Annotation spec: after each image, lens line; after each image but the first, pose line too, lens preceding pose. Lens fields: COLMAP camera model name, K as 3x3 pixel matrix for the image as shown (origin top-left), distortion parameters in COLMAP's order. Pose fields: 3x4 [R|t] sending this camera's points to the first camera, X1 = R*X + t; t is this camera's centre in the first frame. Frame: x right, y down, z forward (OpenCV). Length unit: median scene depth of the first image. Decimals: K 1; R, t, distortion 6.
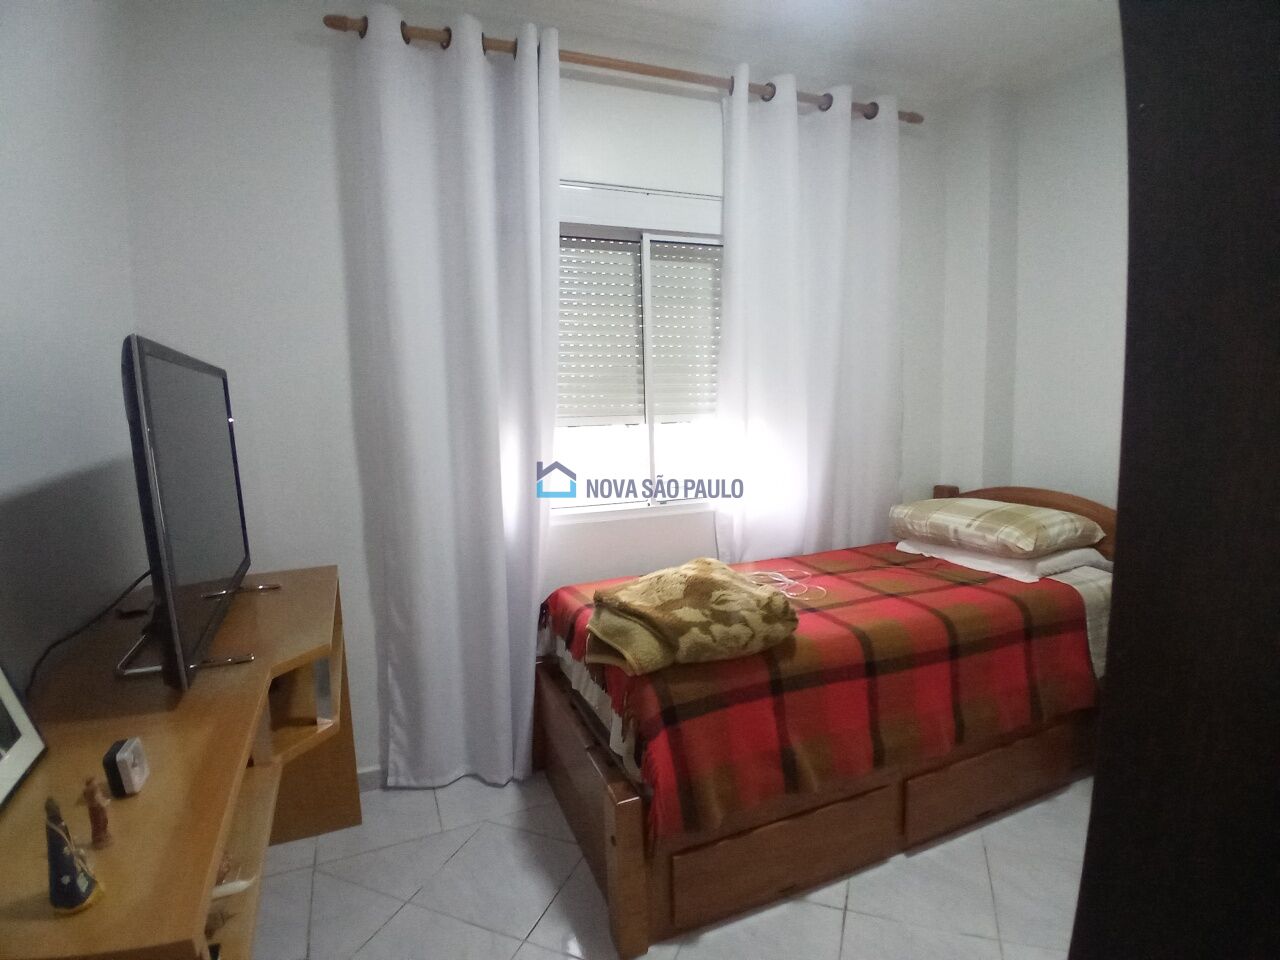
lens RADIAL K [[630.0, 0, 640.8], [0, 630.0, 487.9], [0, 0, 1]] dist [0.003672, -0.043742]
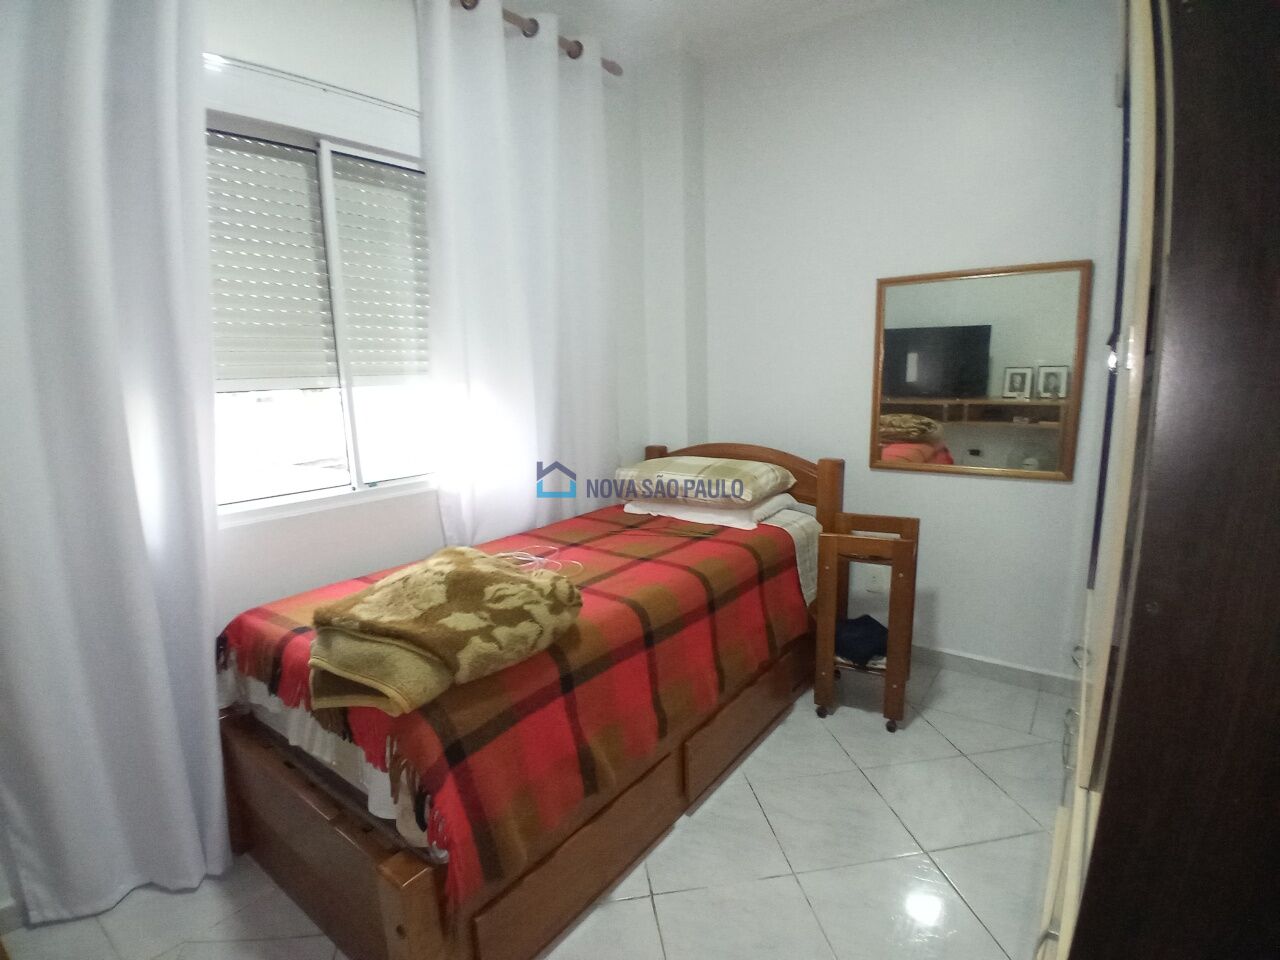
lens RADIAL K [[630.0, 0, 640.8], [0, 630.0, 487.9], [0, 0, 1]] dist [0.003672, -0.043742]
pose [[0.864617, -0.086604, 0.494911, -0.088086], [0.063315, 0.995960, 0.063671, -0.003511], [-0.498426, -0.023716, 0.866608, 0.162167]]
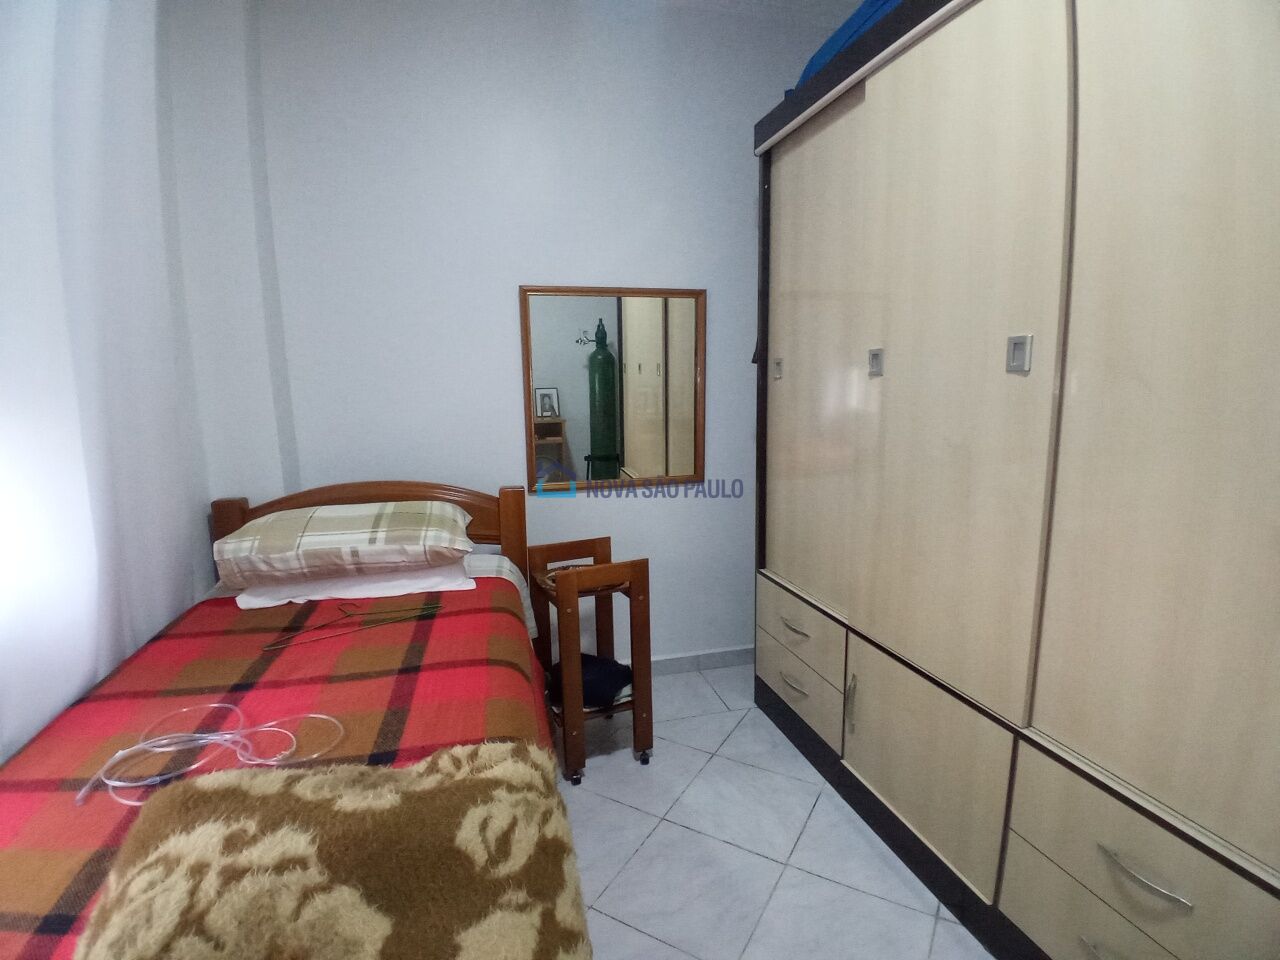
lens RADIAL K [[630.0, 0, 640.8], [0, 630.0, 487.9], [0, 0, 1]] dist [0.003672, -0.043742]
pose [[0.146368, -0.133708, 0.980152, -0.164092], [0.130904, 0.984728, 0.114785, -0.051691], [-0.980531, 0.111505, 0.161636, 0.686631]]
